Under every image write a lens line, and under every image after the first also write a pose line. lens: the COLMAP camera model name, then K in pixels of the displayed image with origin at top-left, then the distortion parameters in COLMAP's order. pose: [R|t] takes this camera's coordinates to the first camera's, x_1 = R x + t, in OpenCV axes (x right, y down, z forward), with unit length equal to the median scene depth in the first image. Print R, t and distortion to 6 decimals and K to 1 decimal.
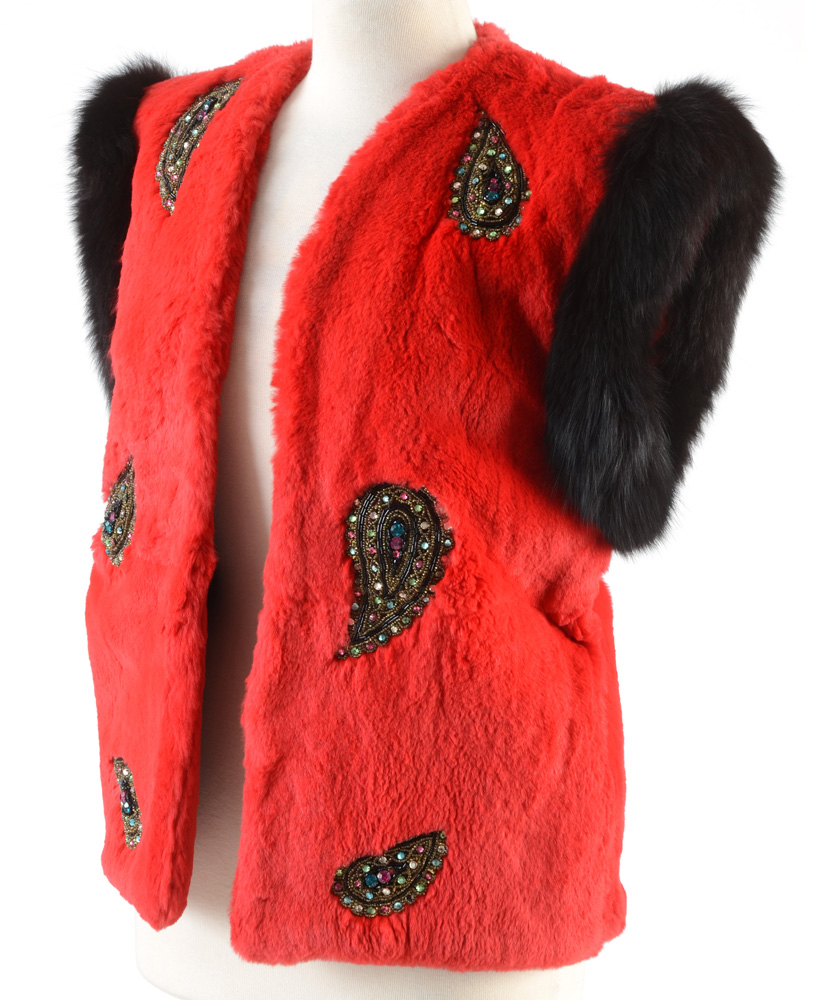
lens RADIAL K [[3156.3, 0, 387.7], [0, 3156.3, 461.6], [0, 0, 1]] dist [0.851916, 0.000000]
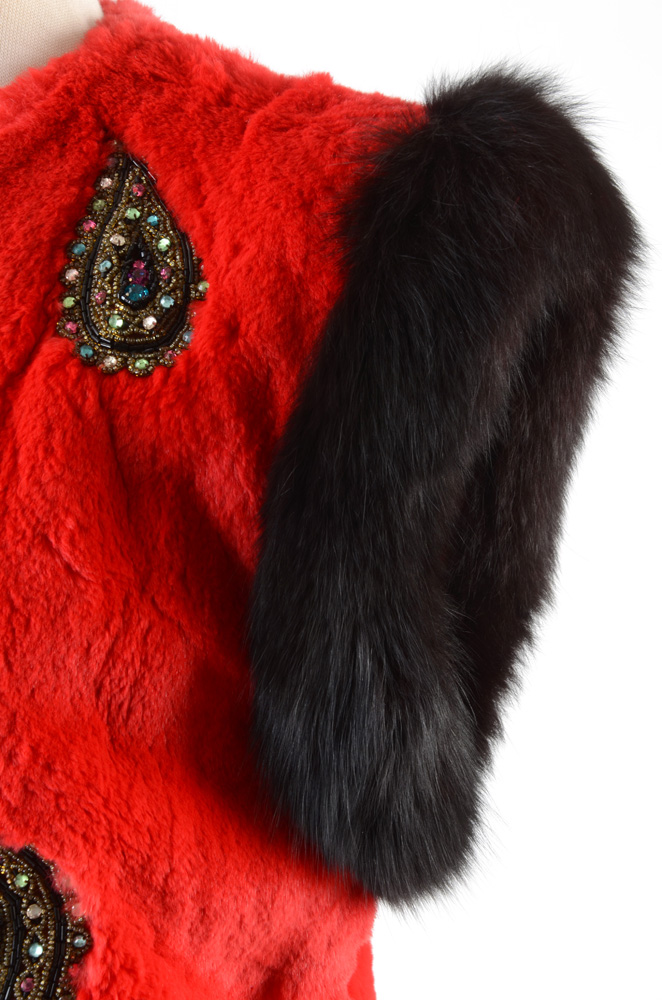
lens RADIAL K [[2425.8, 0, 291.9], [0, 2425.8, 519.3], [0, 0, 1]] dist [0.542707, 0.000000]
pose [[0.996899, -0.041857, 0.066634, 0.029879], [0.040465, 0.998936, 0.022116, -0.053189], [-0.067489, -0.019351, 0.997532, 0.581384]]
